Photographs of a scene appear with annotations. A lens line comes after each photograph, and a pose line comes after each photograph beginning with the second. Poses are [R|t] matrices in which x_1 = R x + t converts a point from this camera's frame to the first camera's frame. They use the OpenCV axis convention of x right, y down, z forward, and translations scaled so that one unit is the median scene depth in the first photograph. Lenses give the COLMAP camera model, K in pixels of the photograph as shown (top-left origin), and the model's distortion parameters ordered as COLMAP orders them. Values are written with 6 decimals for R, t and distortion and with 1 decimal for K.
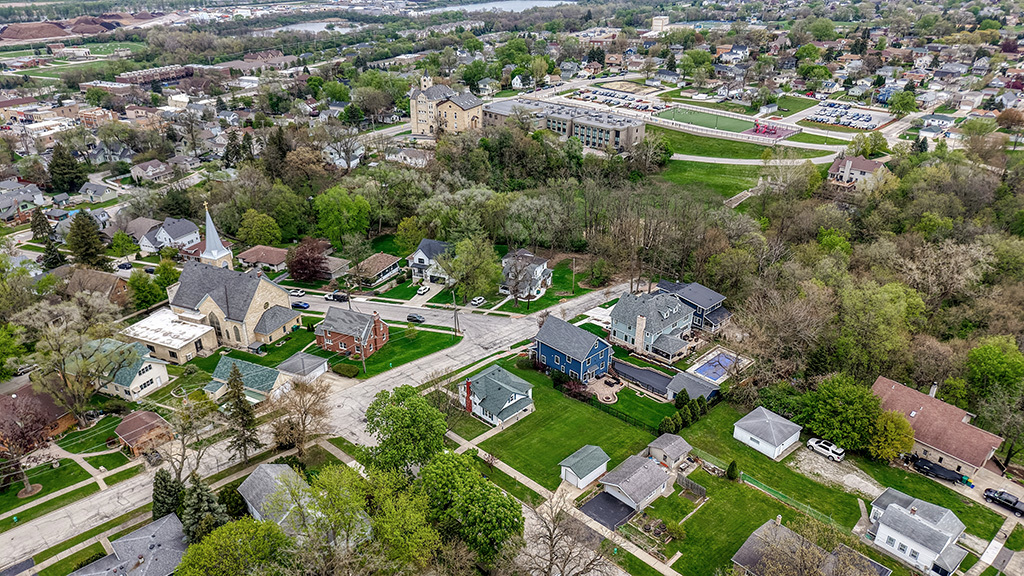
lens RADIAL K [[695.5, 0, 512.0], [0, 695.5, 288.0], [0, 0, 1]] dist [0.005230, -0.002967]
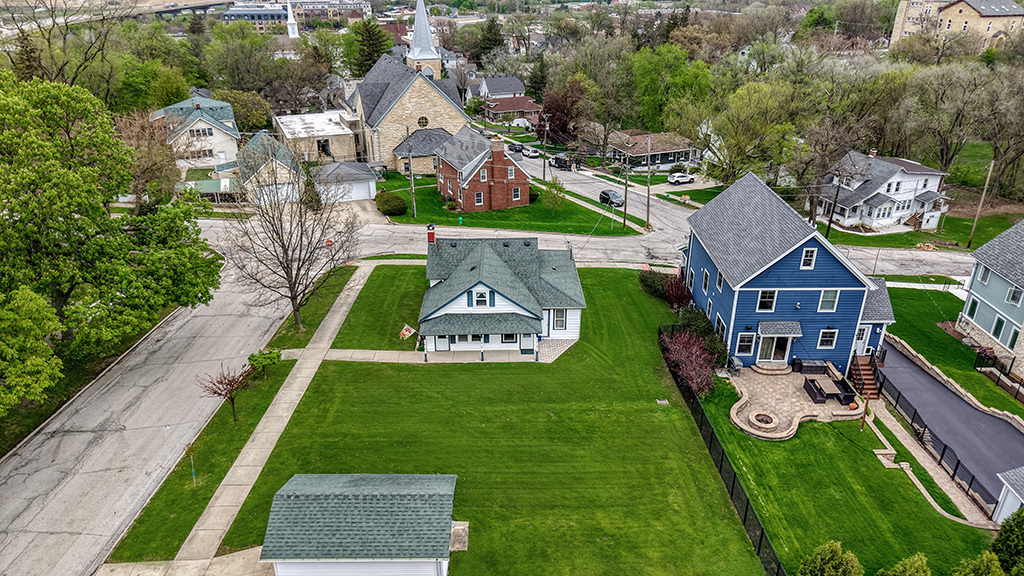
lens RADIAL K [[695.5, 0, 512.0], [0, 695.5, 288.0], [0, 0, 1]] dist [0.005230, -0.002967]
pose [[0.718047, 0.296528, -0.629667, 0.190086], [-0.304854, 0.947295, 0.098464, 0.087330], [0.625678, 0.121255, 0.770600, 0.564130]]
